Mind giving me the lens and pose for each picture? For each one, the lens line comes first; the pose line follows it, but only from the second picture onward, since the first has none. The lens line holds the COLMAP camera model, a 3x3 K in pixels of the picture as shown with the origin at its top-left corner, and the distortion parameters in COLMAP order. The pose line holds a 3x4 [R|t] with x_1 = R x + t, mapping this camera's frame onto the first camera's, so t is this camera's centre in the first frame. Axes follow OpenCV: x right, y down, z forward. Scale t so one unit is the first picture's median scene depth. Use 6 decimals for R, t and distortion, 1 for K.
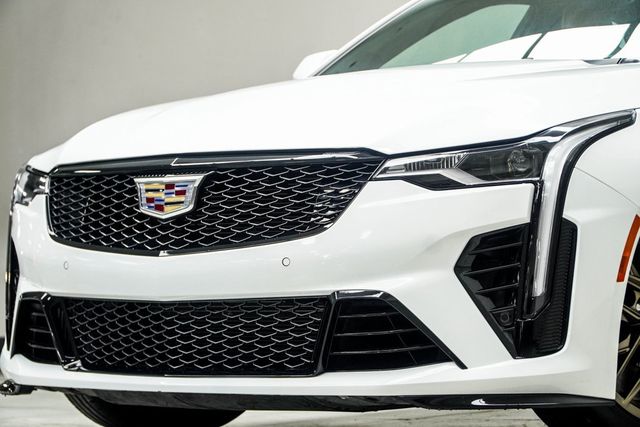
lens RADIAL K [[2427.5, 0, 323.1], [0, 2427.5, 218.1], [0, 0, 1]] dist [-1.150236, 0.000000]
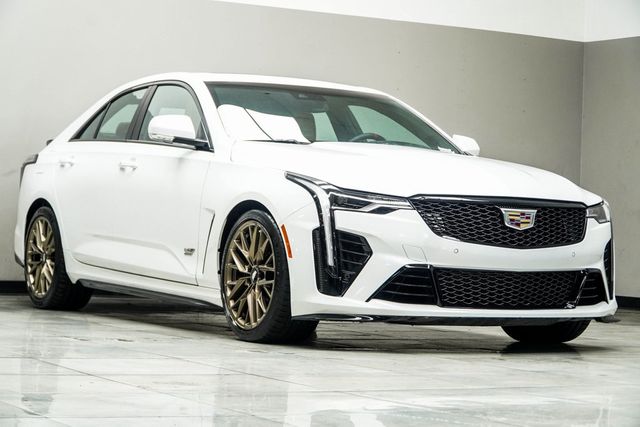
lens RADIAL K [[1539.7, 0, 319.2], [0, 1539.7, 214.7], [0, 0, 1]] dist [0.120221, 0.000000]
pose [[0.421773, 0.046565, 0.905505, -1.304984], [-0.054406, 0.998181, -0.025989, 0.030051], [-0.905068, -0.038304, 0.423539, 0.615392]]
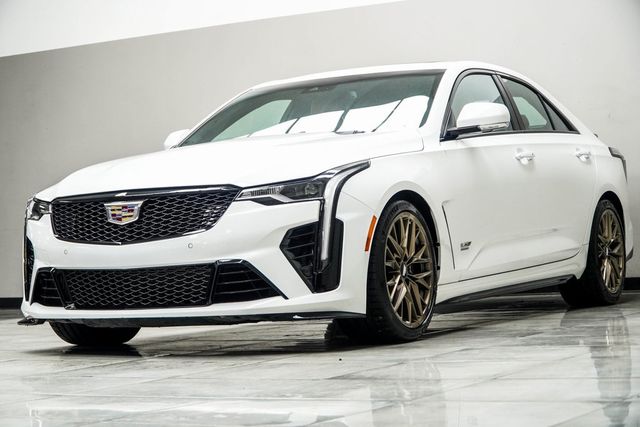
lens RADIAL K [[1391.0, 0, 320.5], [0, 1391.0, 212.7], [0, 0, 1]] dist [-0.256277, 0.000000]
pose [[0.989853, -0.028881, 0.139128, -0.062965], [0.030075, 0.999527, -0.006490, 0.002395], [-0.138875, 0.010609, 0.990253, -0.081048]]
